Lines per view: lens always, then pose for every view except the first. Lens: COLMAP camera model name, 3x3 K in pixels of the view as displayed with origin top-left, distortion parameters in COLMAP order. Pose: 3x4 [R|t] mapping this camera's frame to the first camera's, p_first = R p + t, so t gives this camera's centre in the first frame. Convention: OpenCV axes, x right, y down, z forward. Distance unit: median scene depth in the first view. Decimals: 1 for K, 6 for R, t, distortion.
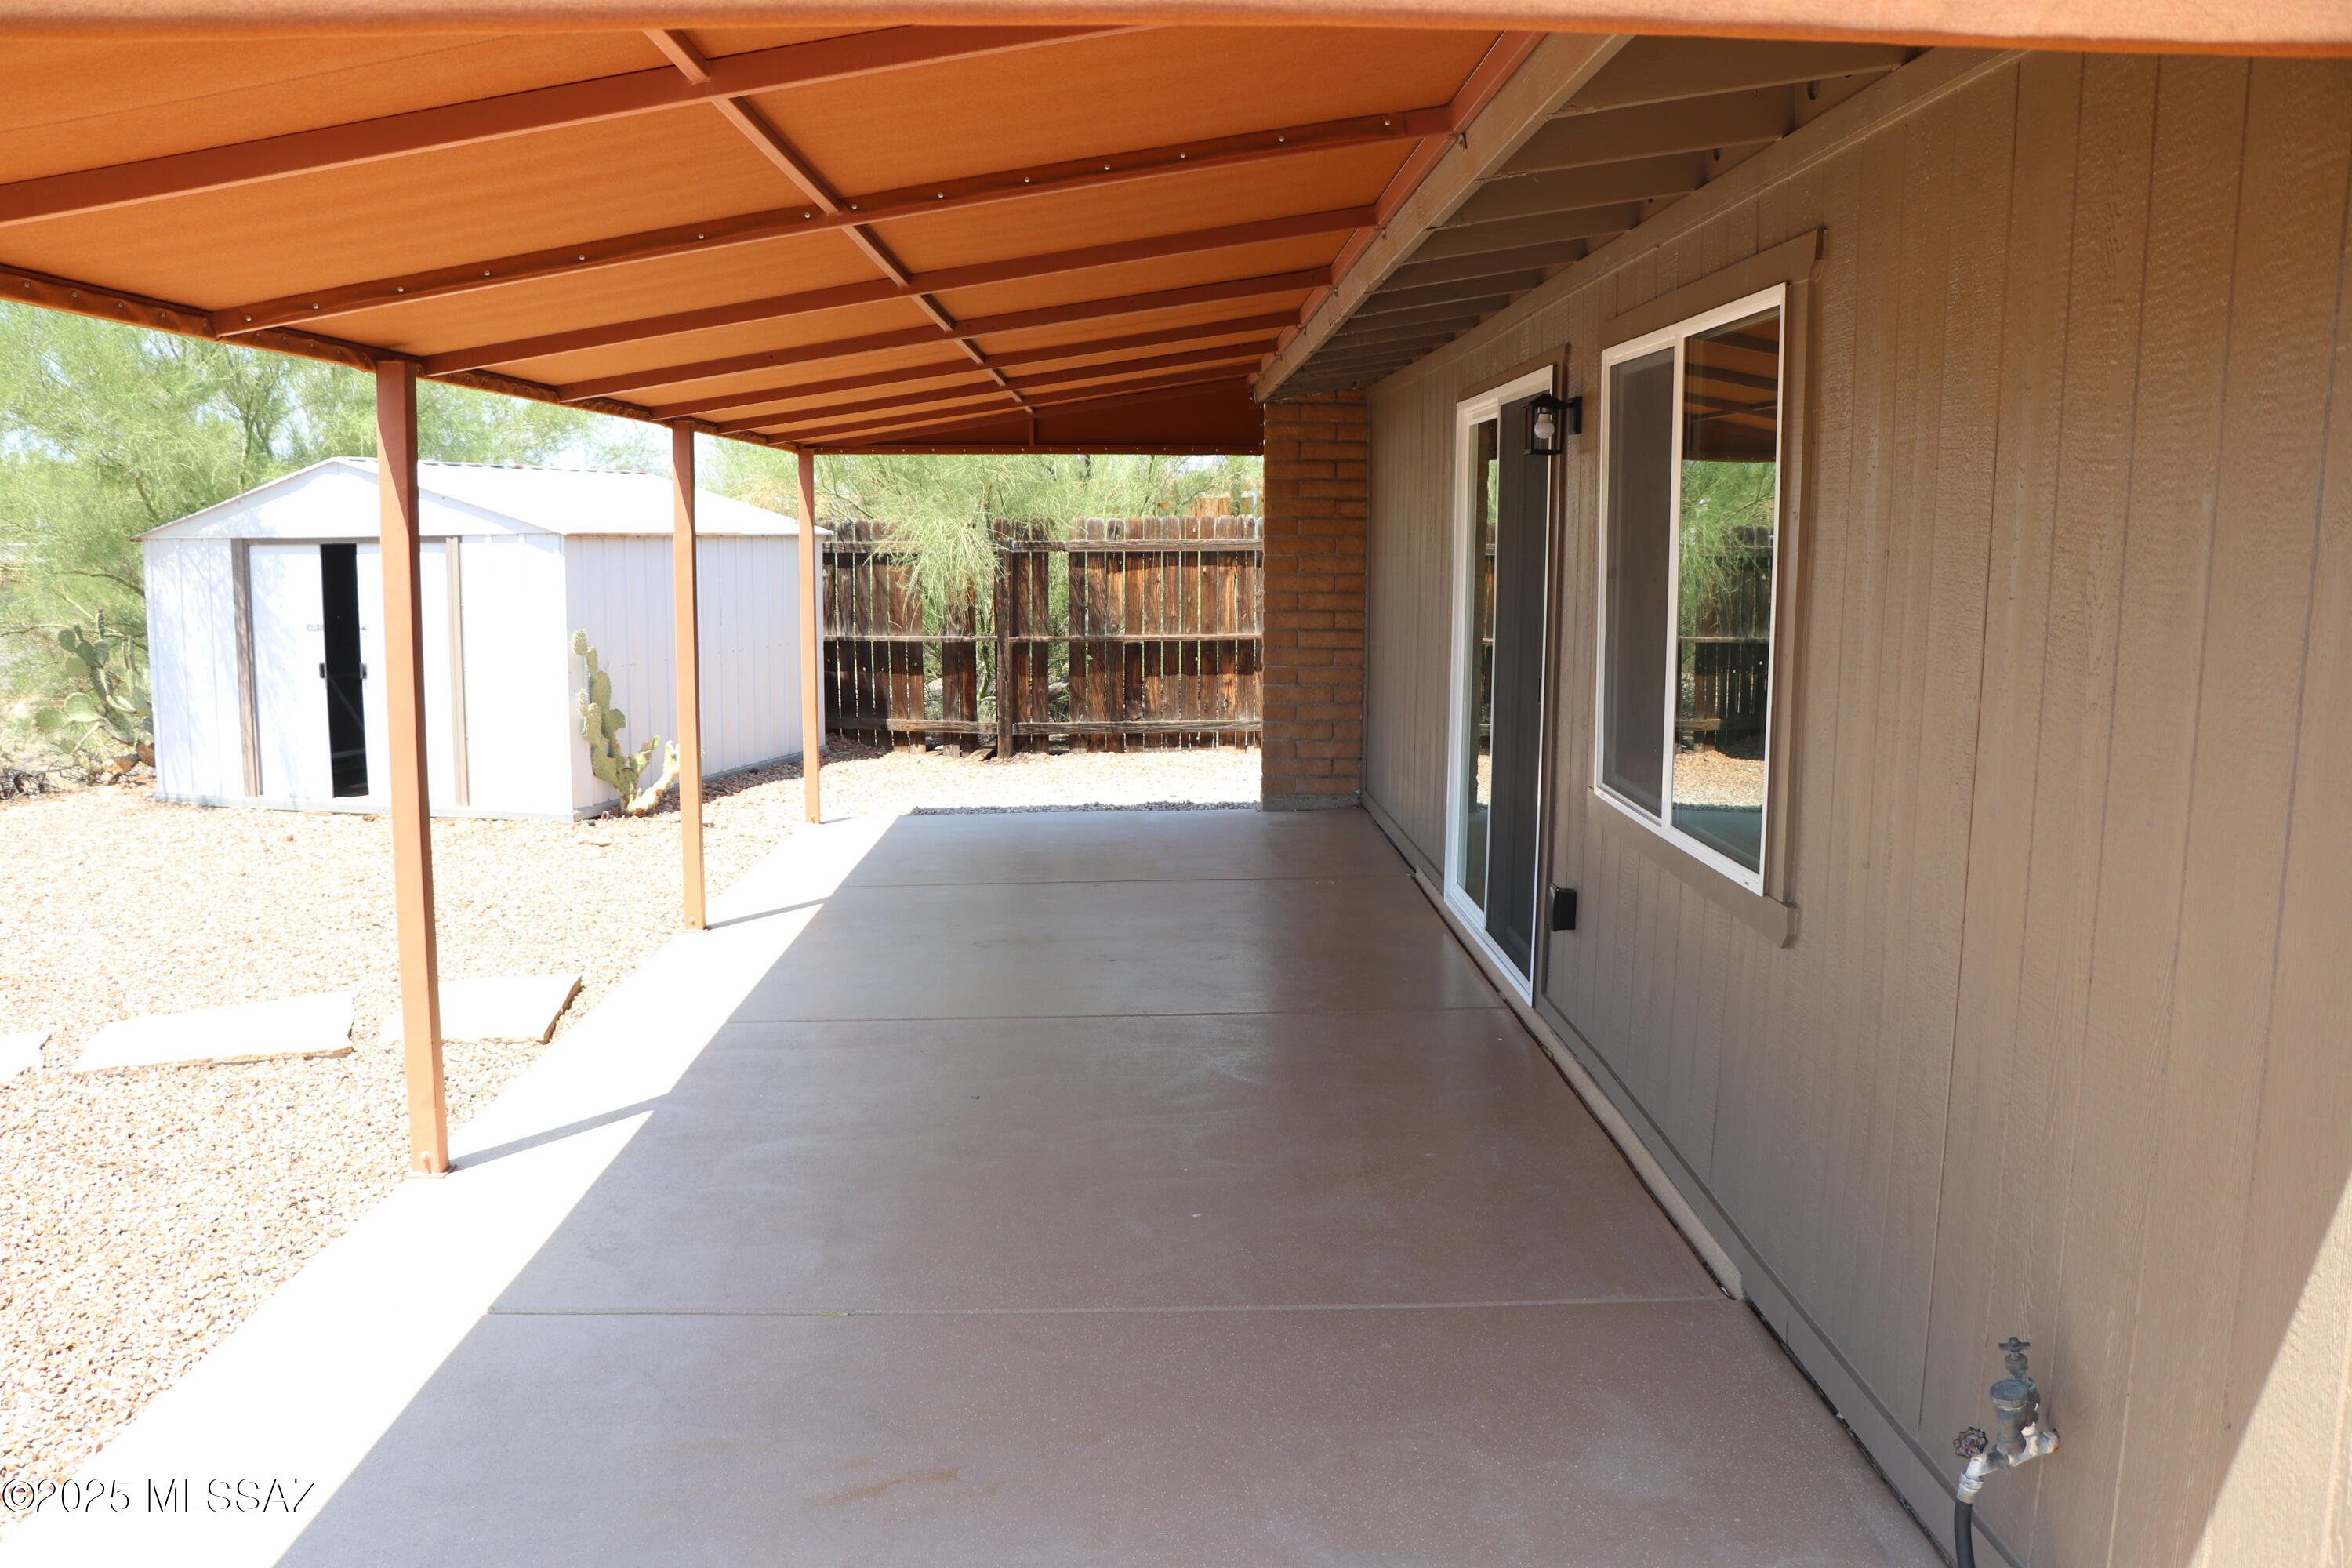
lens RADIAL K [[1930.6, 0, 1173.3], [0, 1930.6, 791.7], [0, 0, 1]] dist [-0.186596, 0.137341]
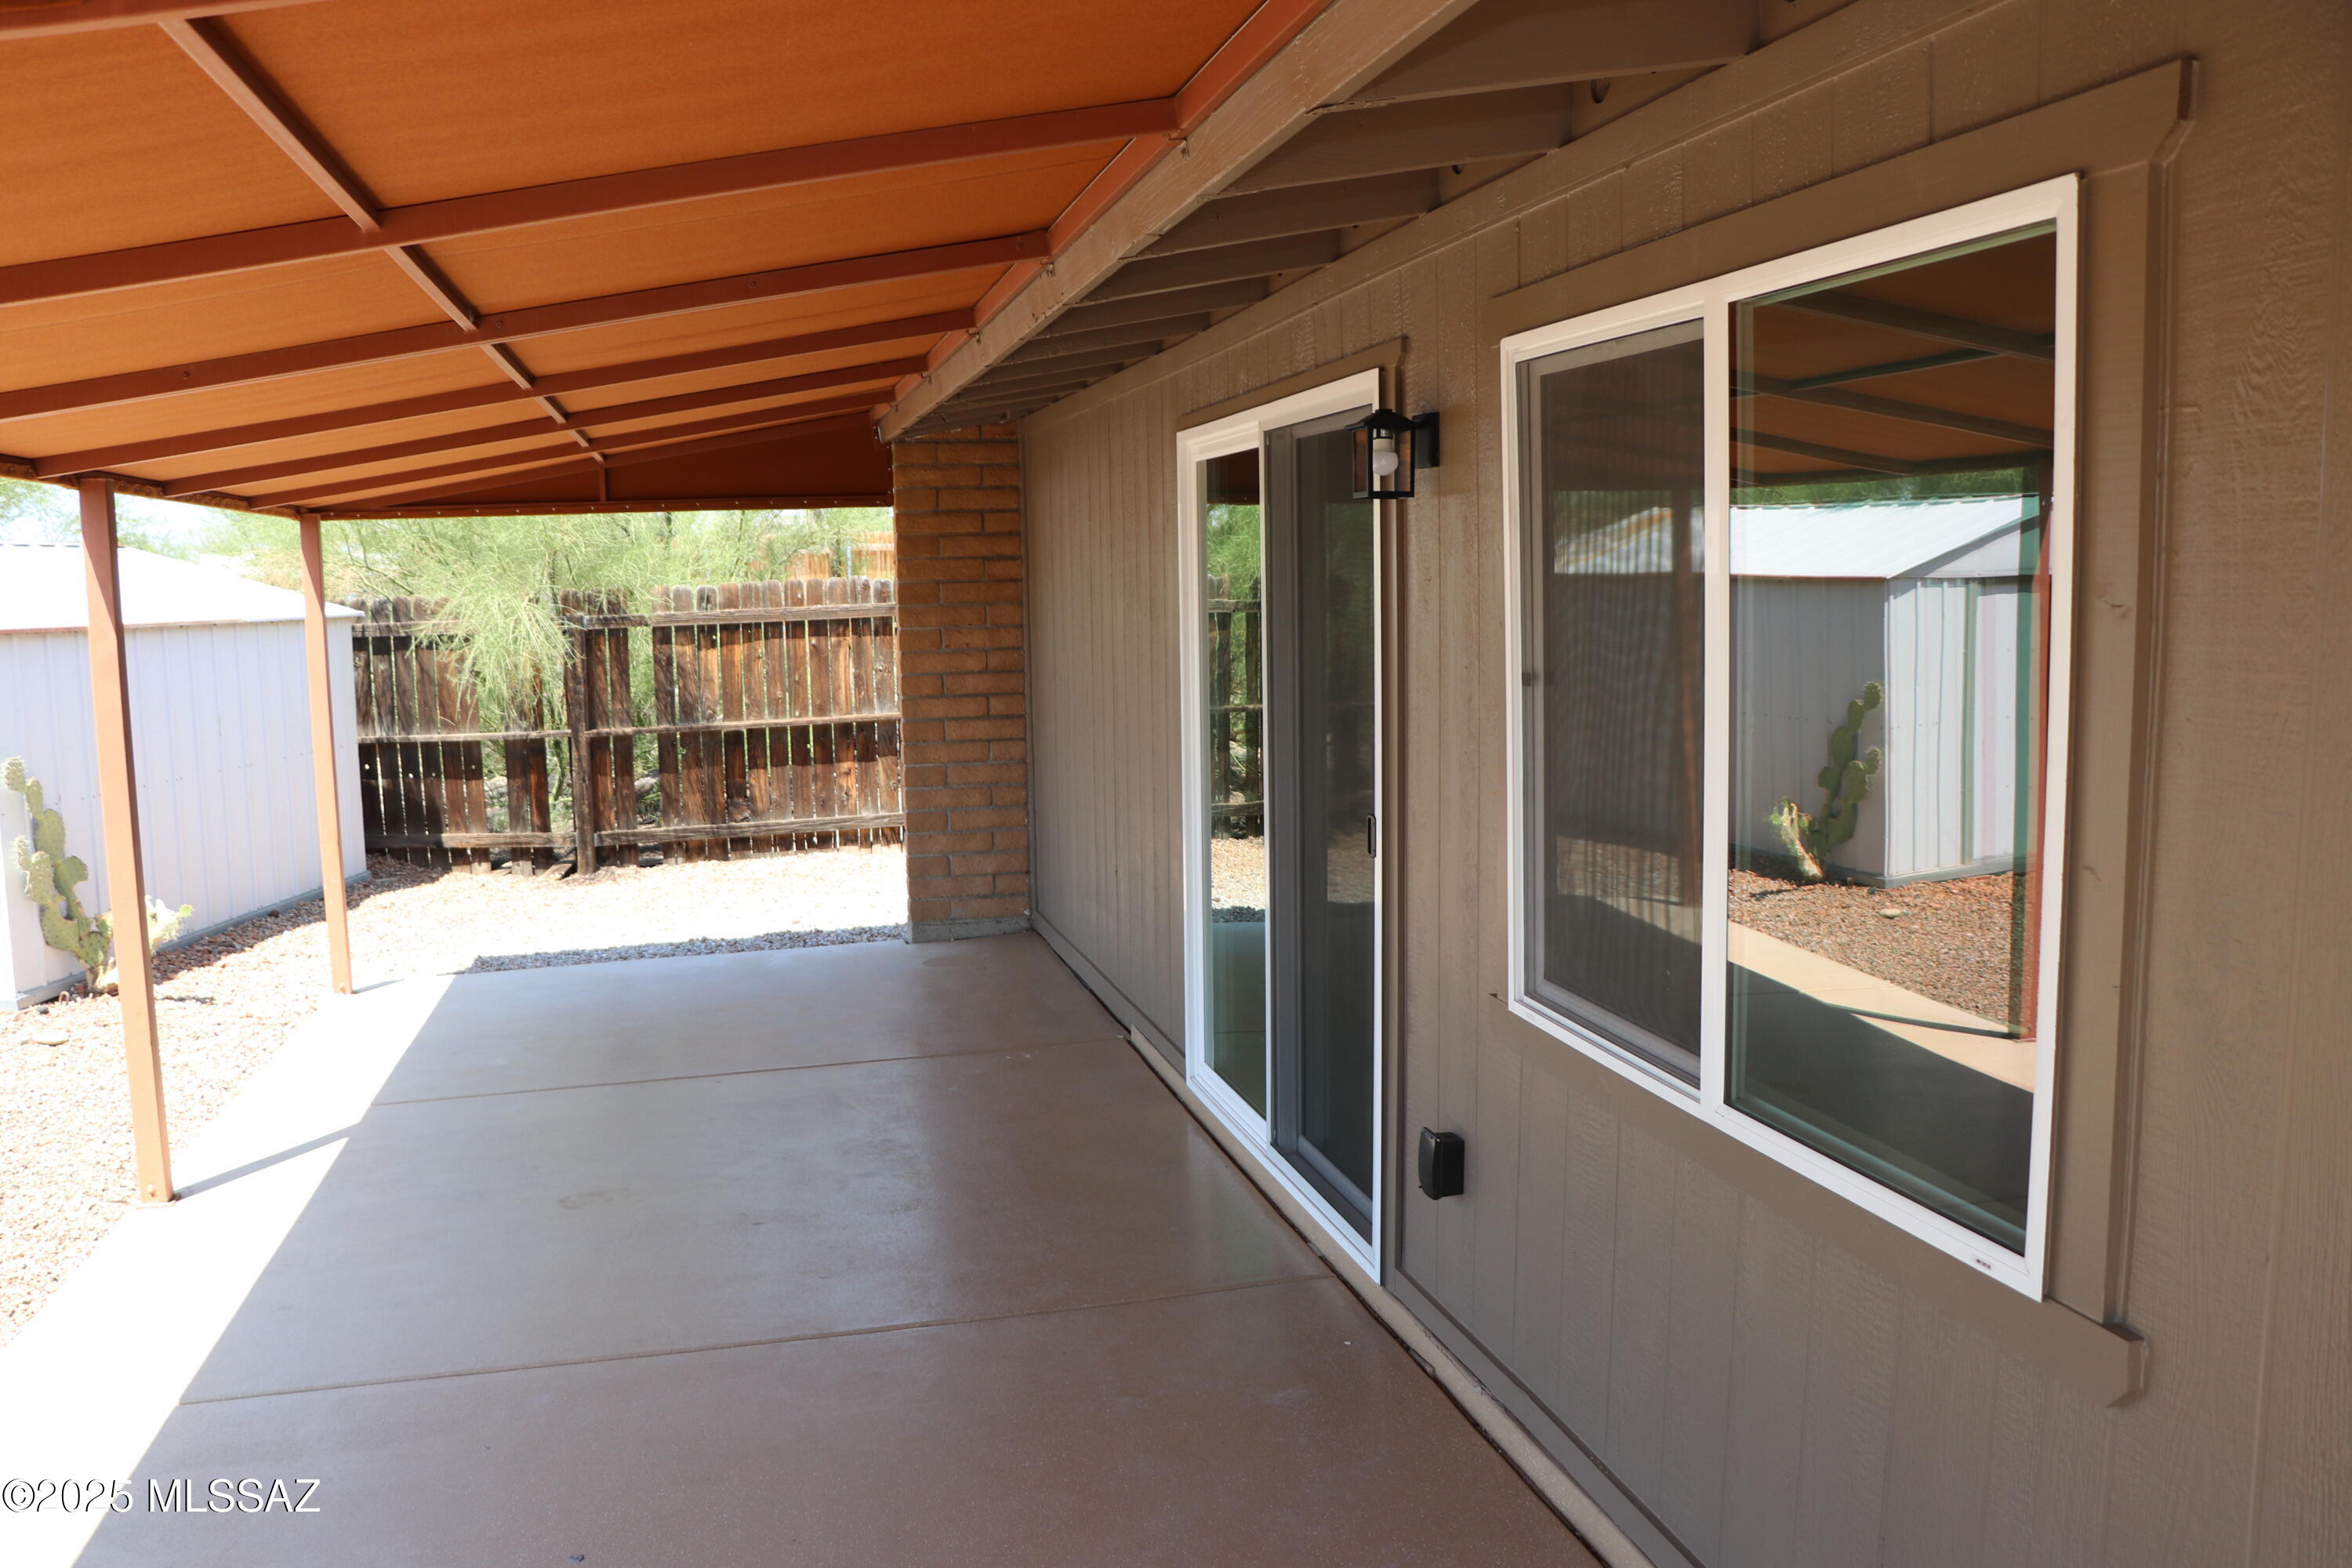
lens RADIAL K [[1930.6, 0, 1184.3], [0, 1930.6, 808.6], [0, 0, 1]] dist [-0.186596, 0.137341]
pose [[0.975146, -0.049224, 0.216027, -0.014331], [0.052481, 0.998578, -0.009360, -0.033124], [-0.215259, 0.020465, 0.976343, 0.182063]]
